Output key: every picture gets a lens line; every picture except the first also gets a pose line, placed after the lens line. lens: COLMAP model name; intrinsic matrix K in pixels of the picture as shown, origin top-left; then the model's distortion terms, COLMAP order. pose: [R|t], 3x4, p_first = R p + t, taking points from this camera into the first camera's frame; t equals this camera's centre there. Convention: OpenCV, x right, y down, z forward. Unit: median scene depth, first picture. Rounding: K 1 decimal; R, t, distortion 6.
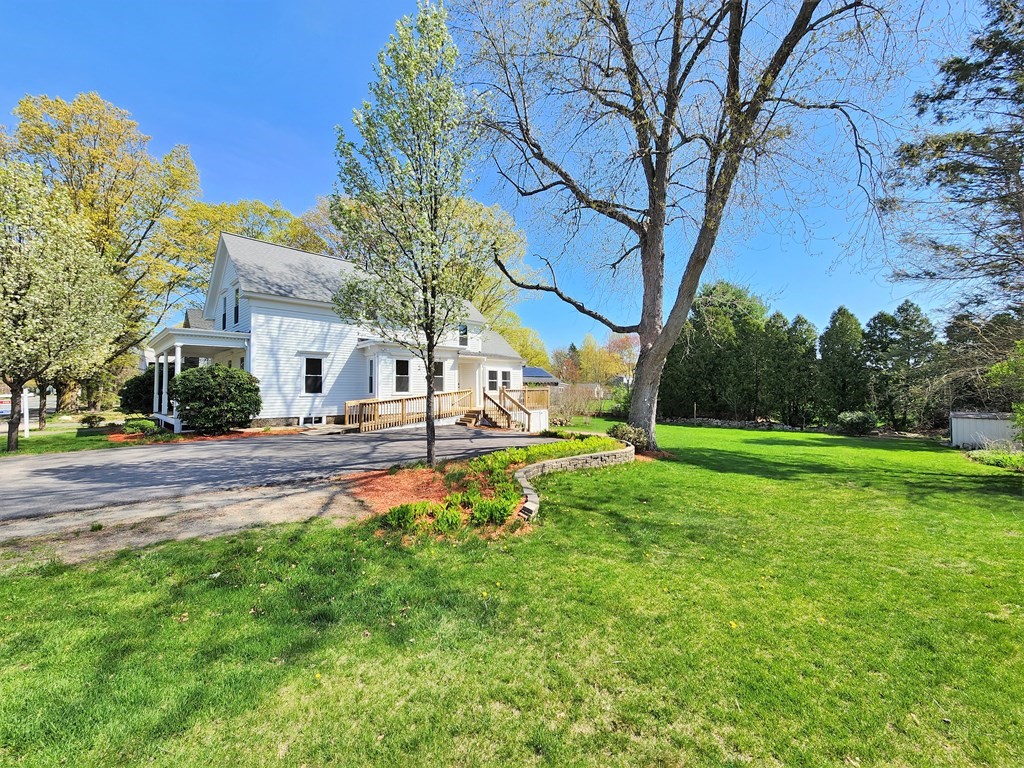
lens RADIAL K [[420.5, 0, 510.4], [0, 420.5, 380.5], [0, 0, 1]] dist [-0.001981, -0.000195]
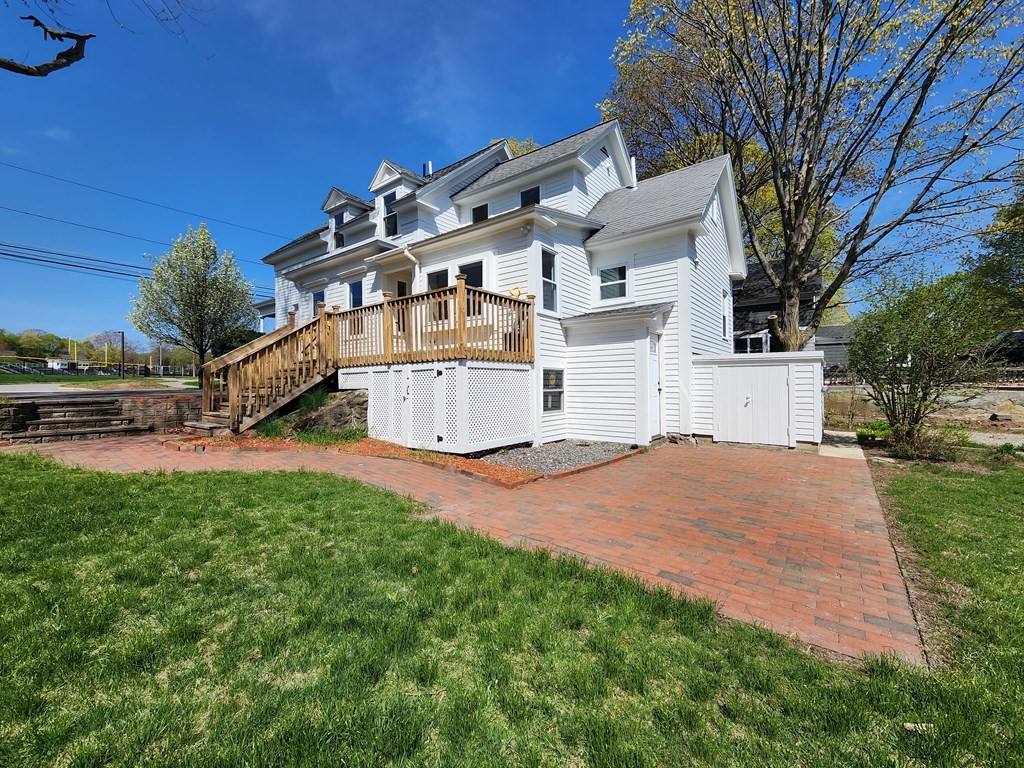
lens RADIAL K [[420.5, 0, 510.4], [0, 420.5, 380.5], [0, 0, 1]] dist [-0.001981, -0.000195]
pose [[0.113677, -0.004685, -0.993507, 0.476166], [0.025288, 0.999679, -0.001821, 0.109400], [0.993196, -0.024917, 0.113759, 1.309318]]
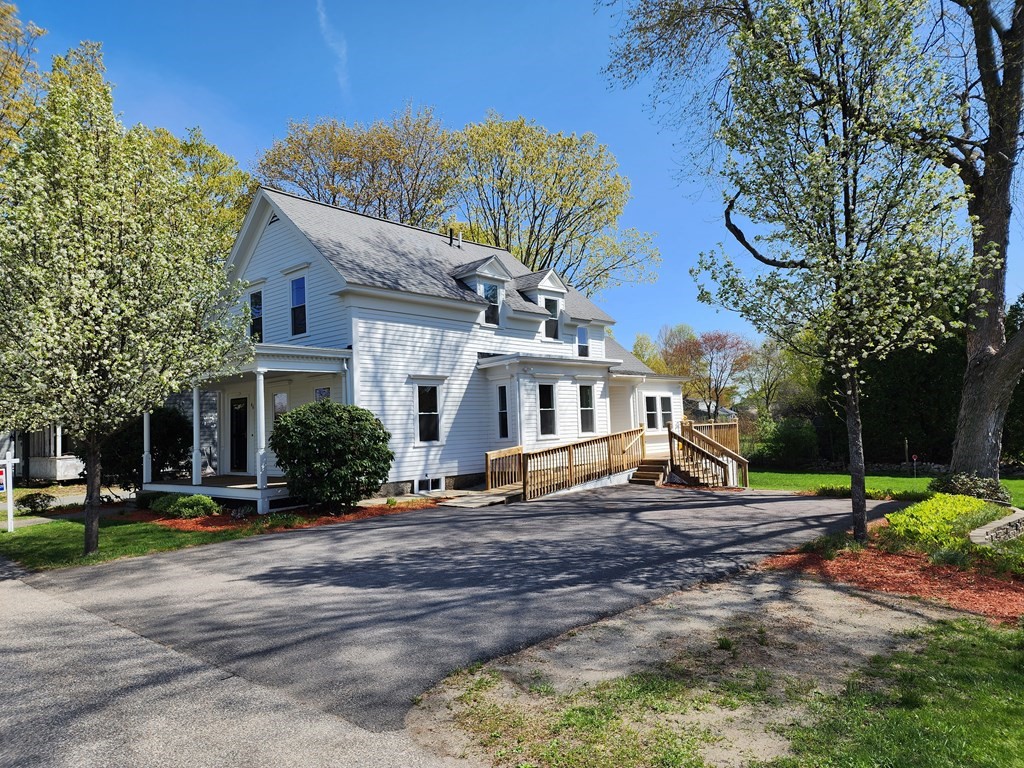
lens RADIAL K [[682.3, 0, 512.0], [0, 682.3, 384.0], [0, 0, 1]] dist [0.094274, -0.099495]
pose [[0.998589, -0.032457, 0.042032, -0.375798], [0.034201, 0.998555, -0.041452, -0.008670], [-0.040625, 0.042831, 0.998256, -0.029359]]
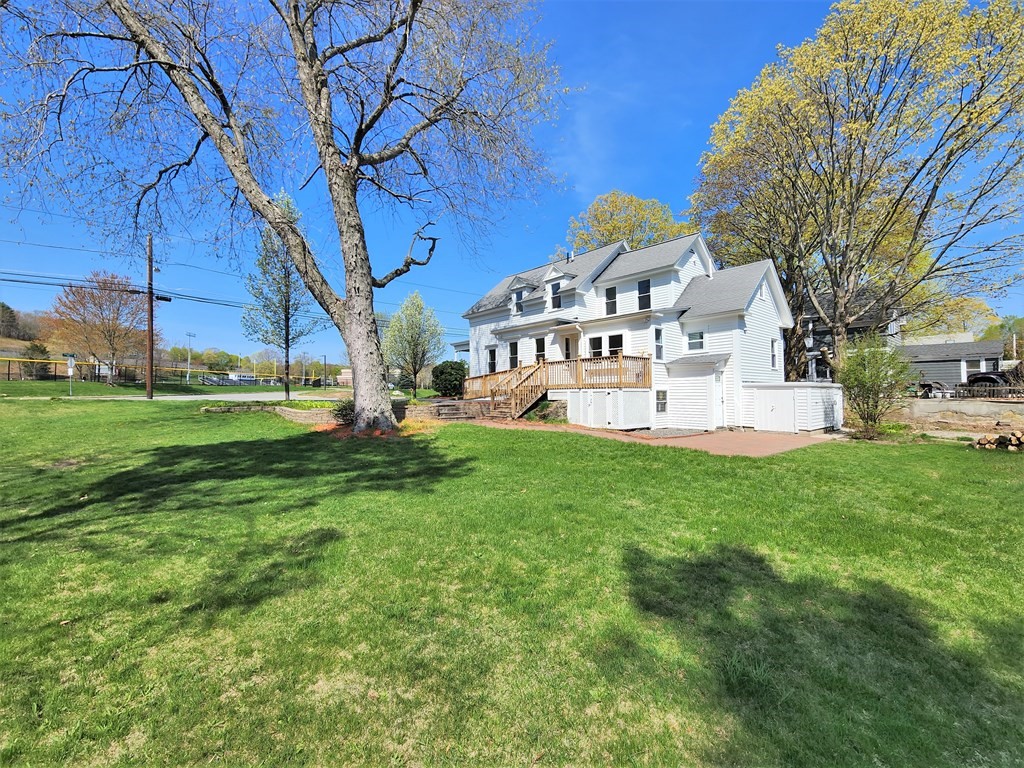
lens RADIAL K [[420.5, 0, 510.4], [0, 420.5, 380.5], [0, 0, 1]] dist [-0.001981, -0.000195]
pose [[-0.100698, -0.025217, -0.994597, 0.941520], [0.023006, 0.999352, -0.027667, 0.093404], [0.994651, -0.025668, -0.100053, 1.179909]]
